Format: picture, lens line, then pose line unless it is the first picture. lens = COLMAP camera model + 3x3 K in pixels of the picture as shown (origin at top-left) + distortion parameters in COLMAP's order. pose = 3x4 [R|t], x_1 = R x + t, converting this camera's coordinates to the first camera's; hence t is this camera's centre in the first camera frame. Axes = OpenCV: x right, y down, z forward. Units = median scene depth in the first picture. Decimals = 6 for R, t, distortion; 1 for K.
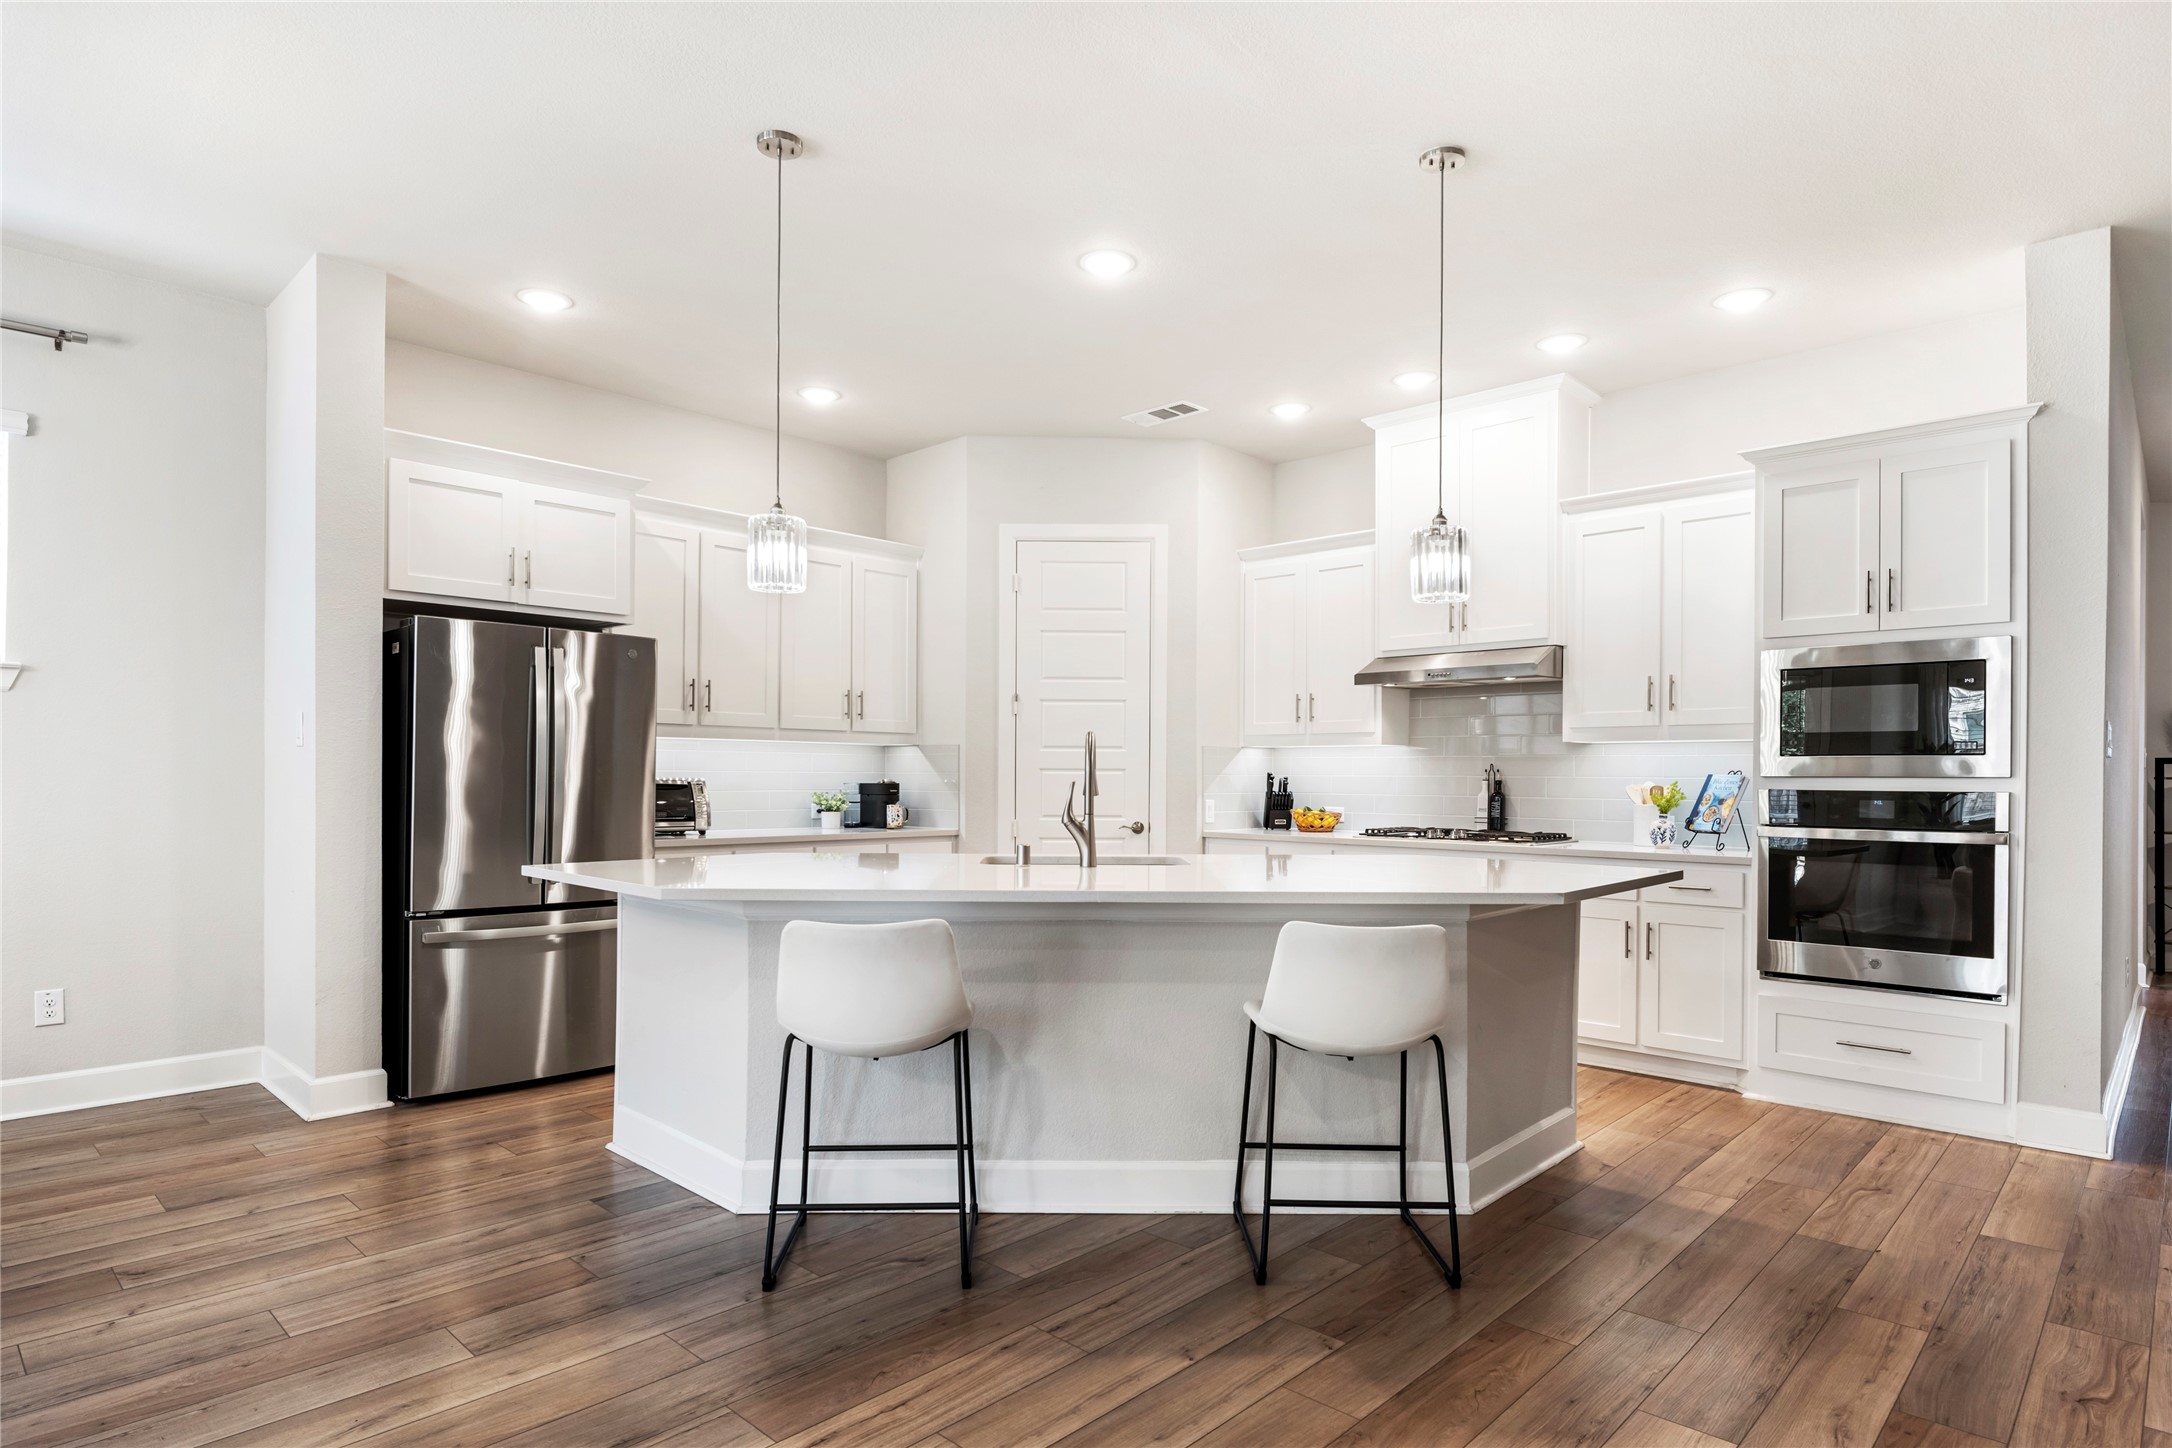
lens RADIAL K [[1190.8, 0, 1074.7], [0, 1190.8, 783.2], [0, 0, 1]] dist [0.001055, -0.007075]
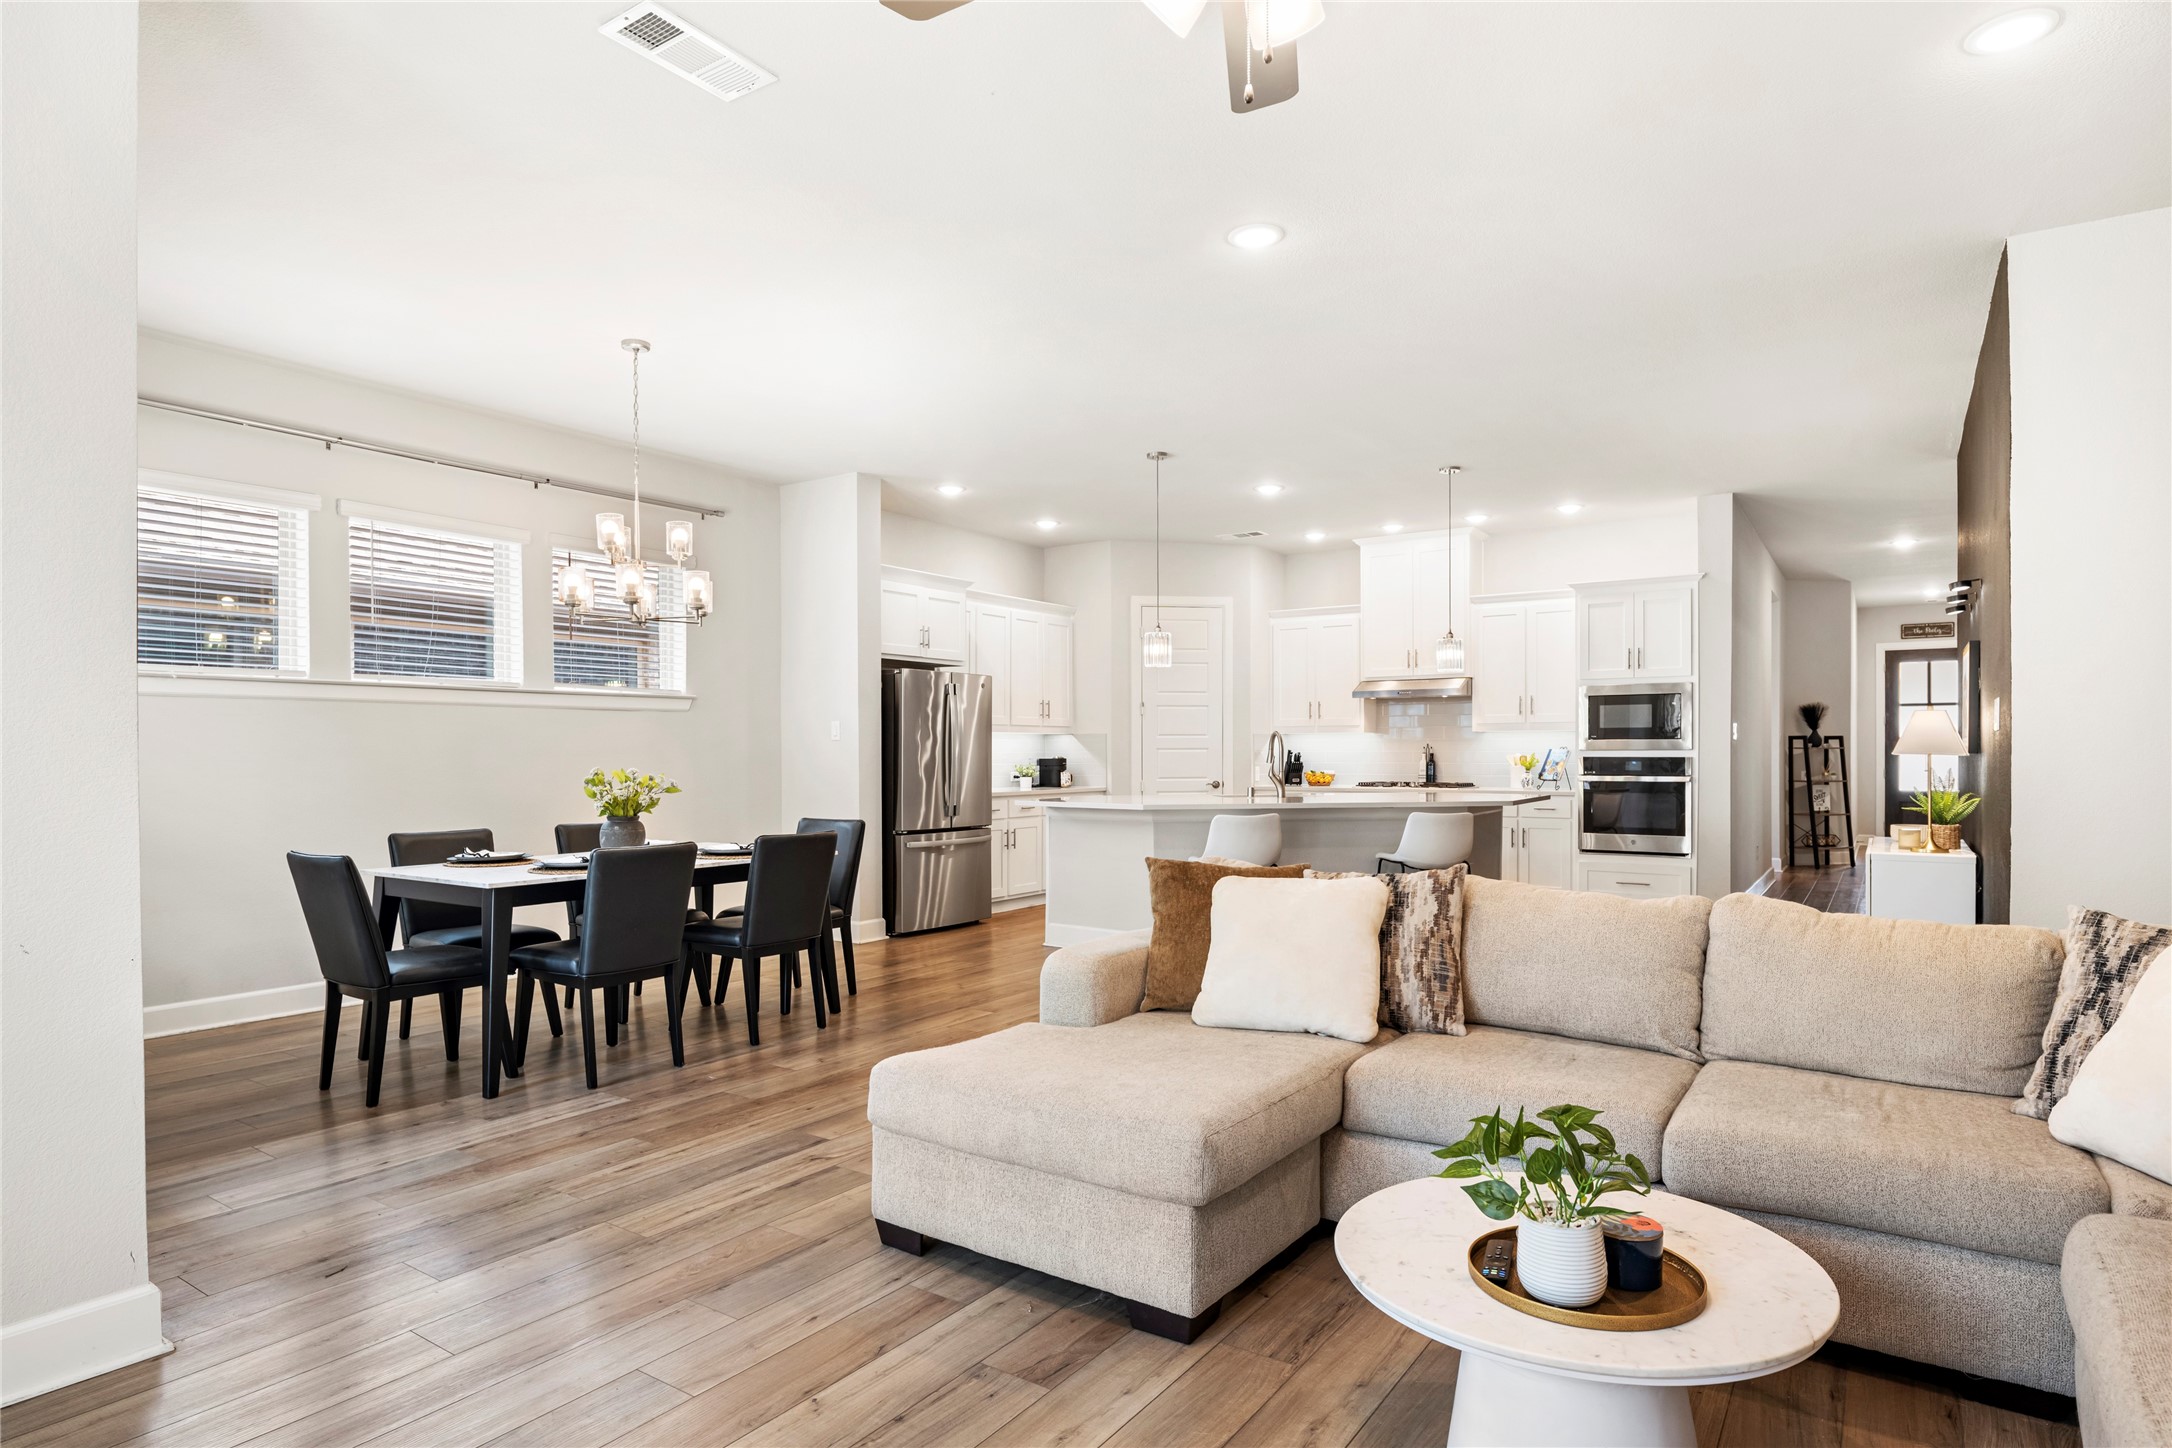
lens RADIAL K [[1190.8, 0, 1085.0], [0, 1190.8, 766.0], [0, 0, 1]] dist [0.001055, -0.007075]
pose [[0.987073, -0.010465, 0.159932, -0.429380], [0.009588, 0.999934, 0.006256, 0.000414], [-0.159987, -0.004641, 0.987108, -0.639447]]
